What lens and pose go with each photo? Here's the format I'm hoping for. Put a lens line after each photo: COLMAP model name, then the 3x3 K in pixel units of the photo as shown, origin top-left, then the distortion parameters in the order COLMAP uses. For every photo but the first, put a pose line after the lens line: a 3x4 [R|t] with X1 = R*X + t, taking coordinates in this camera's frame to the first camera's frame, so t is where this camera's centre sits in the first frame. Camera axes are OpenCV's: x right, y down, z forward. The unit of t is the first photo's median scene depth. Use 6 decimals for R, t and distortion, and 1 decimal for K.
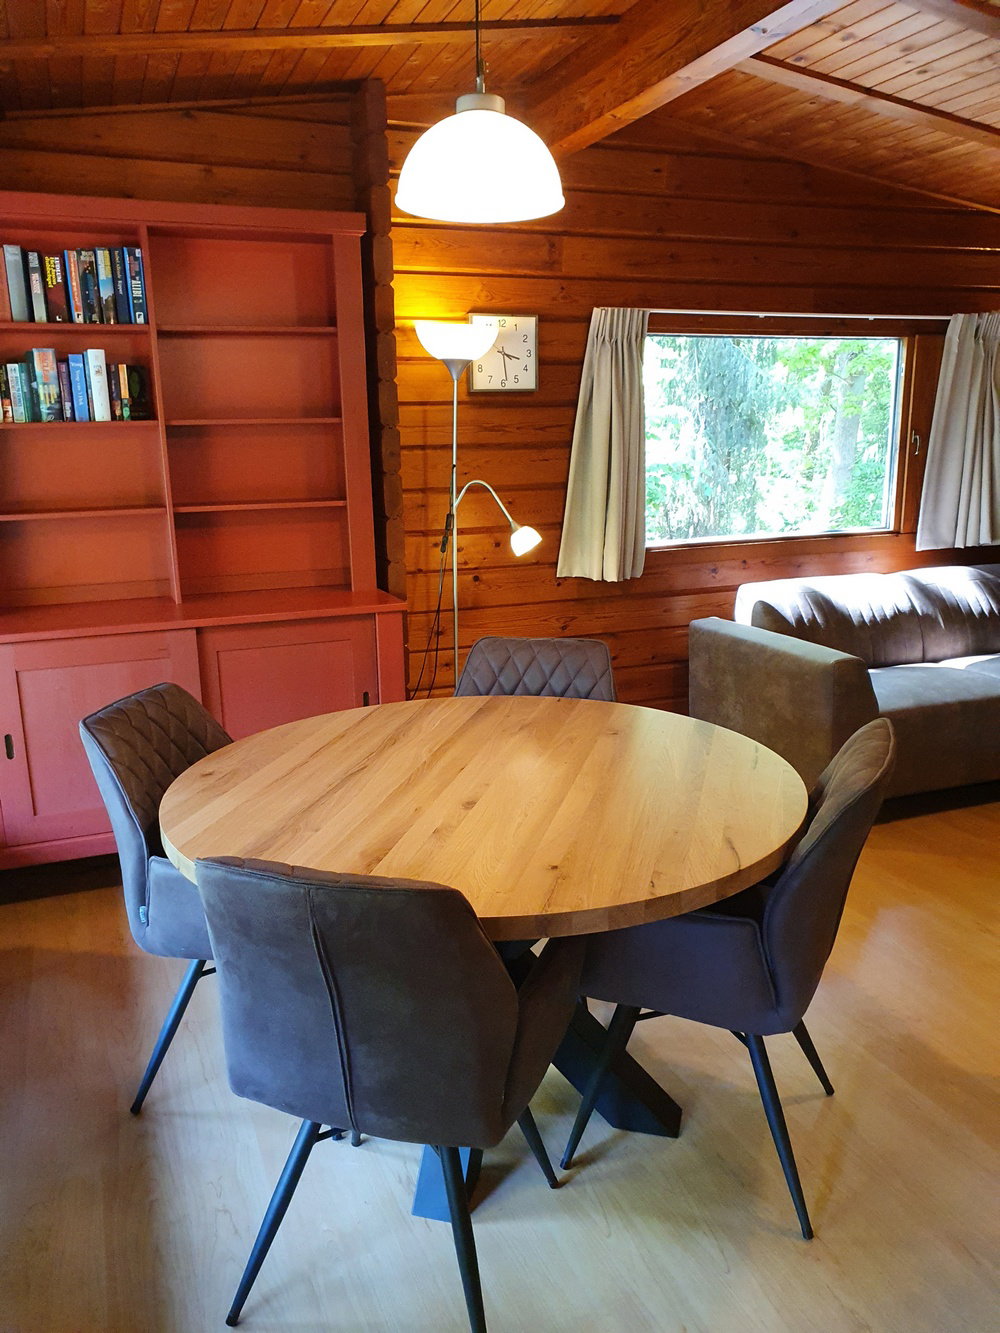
lens RADIAL K [[1026.2, 0, 496.8], [0, 1026.2, 685.3], [0, 0, 1]] dist [0.011293, 0.005692]
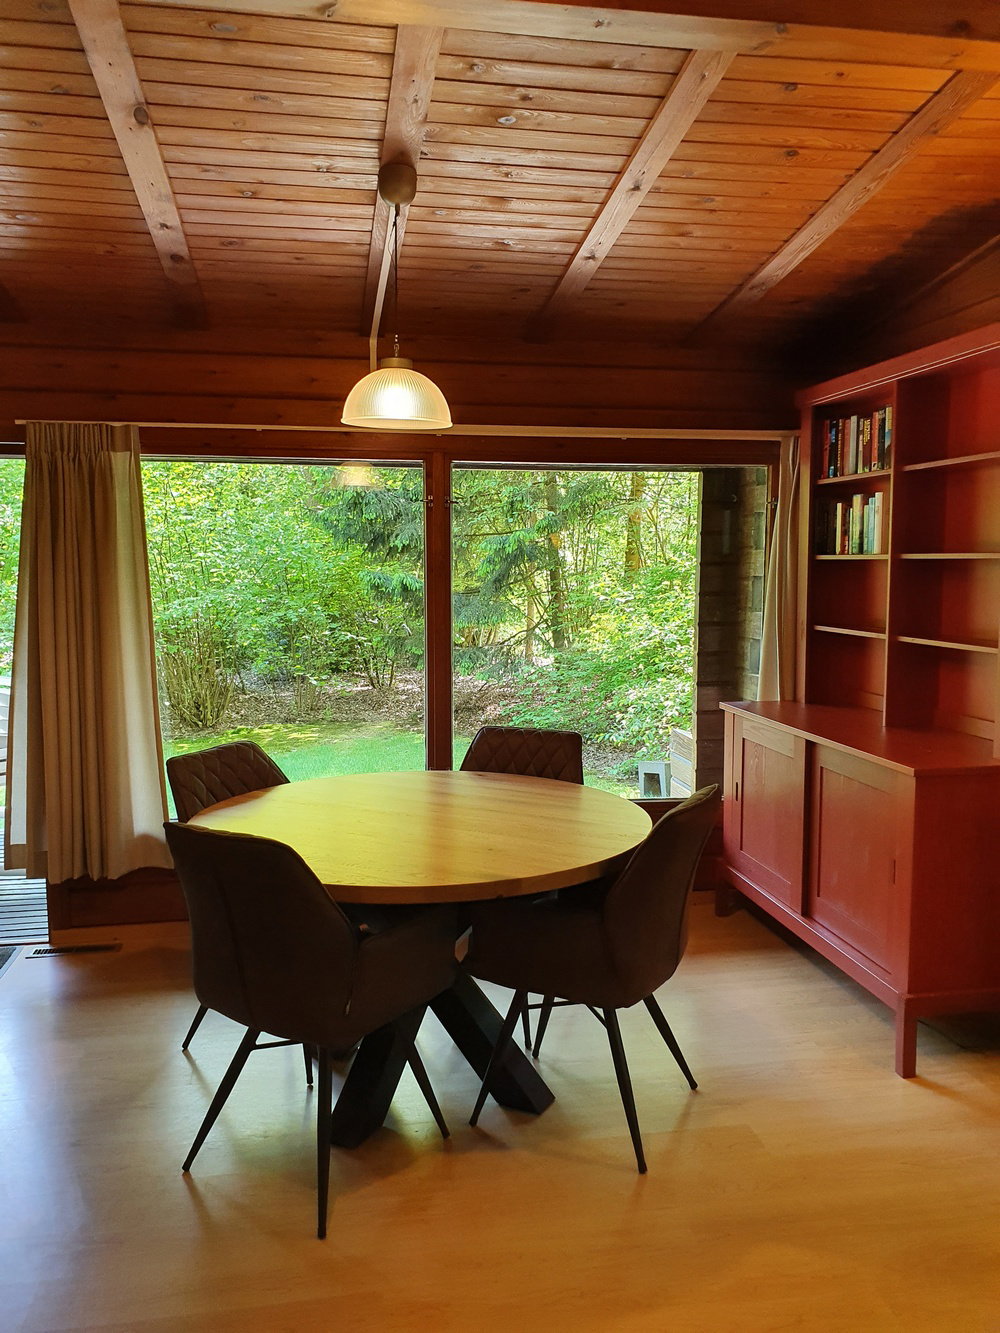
lens RADIAL K [[1049.3, 0, 500.0], [0, 1049.3, 666.5], [0, 0, 1]] dist [0.028892, 0.000489]
pose [[-0.187557, 0.119580, -0.974948, 0.693652], [-0.235321, 0.958187, 0.162794, -0.190928], [0.953649, 0.259959, -0.151575, 0.678326]]
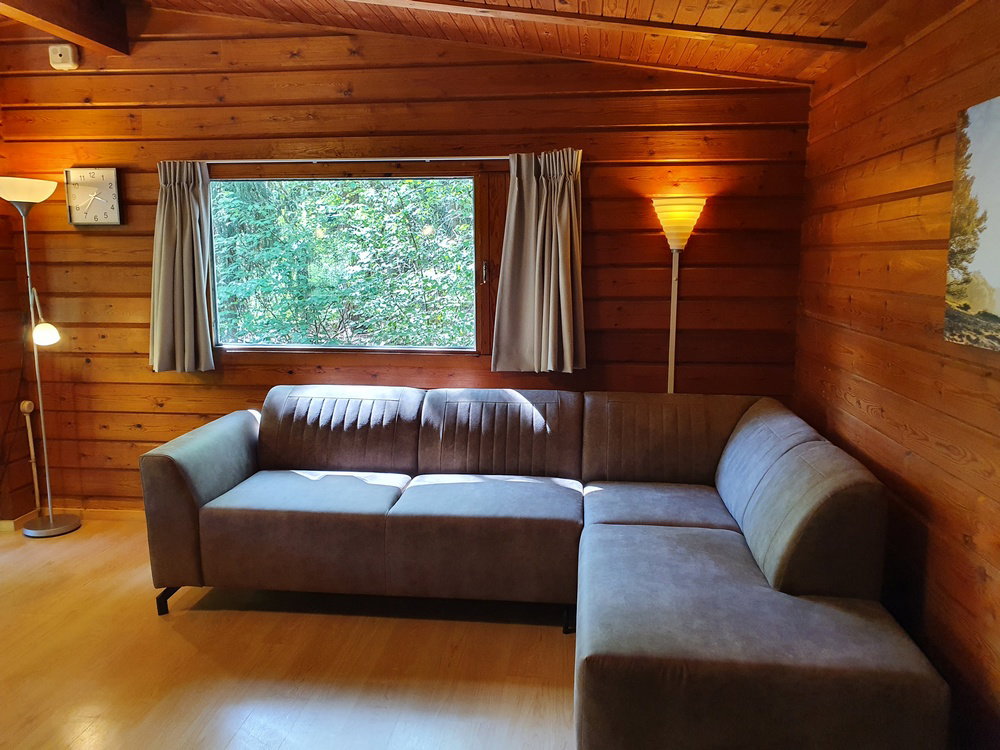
lens RADIAL K [[766.6, 0, 497.2], [0, 766.6, 376.4], [0, 0, 1]] dist [0.016656, -0.000143]
pose [[0.893232, 0.087700, -0.440960, 0.926675], [-0.121536, 0.991376, -0.049021, -0.103180], [0.432858, 0.097379, 0.896187, 0.343966]]
